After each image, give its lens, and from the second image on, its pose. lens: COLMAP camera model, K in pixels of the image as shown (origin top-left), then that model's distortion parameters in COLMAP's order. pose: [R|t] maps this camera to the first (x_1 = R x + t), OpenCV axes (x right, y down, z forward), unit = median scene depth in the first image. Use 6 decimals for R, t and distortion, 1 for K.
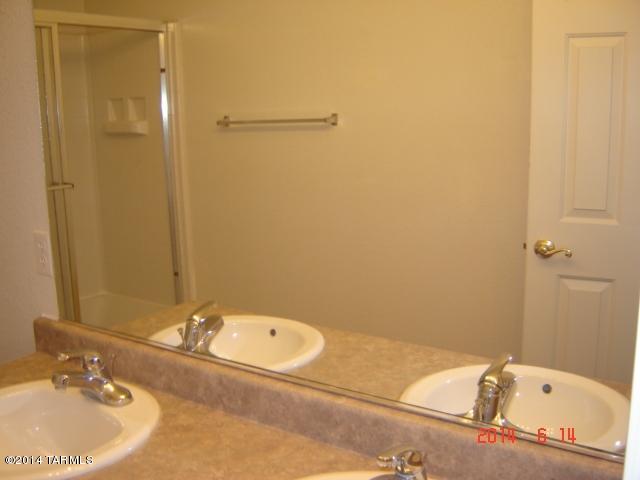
lens RADIAL K [[711.0, 0, 320.0], [0, 711.0, 240.0], [0, 0, 1]] dist [-0.133580, 0.007217]
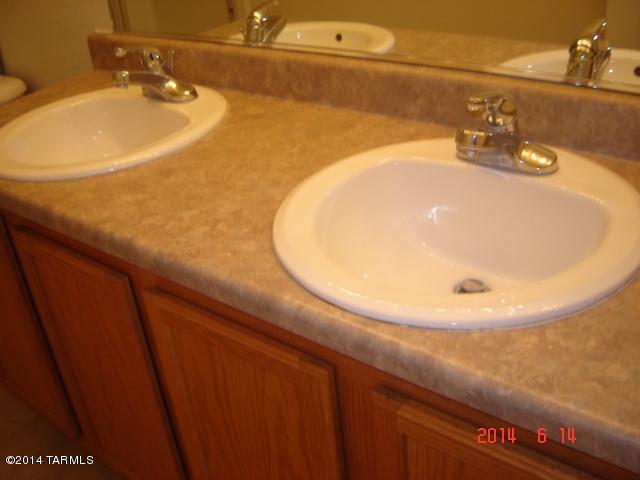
lens RADIAL K [[711.0, 0, 320.0], [0, 711.0, 240.0], [0, 0, 1]] dist [-0.133580, 0.007217]
pose [[0.995803, -0.030176, -0.086408, -0.025562], [0.055562, 0.949529, 0.308719, 0.133049], [0.072731, -0.312224, 0.947220, 0.042819]]
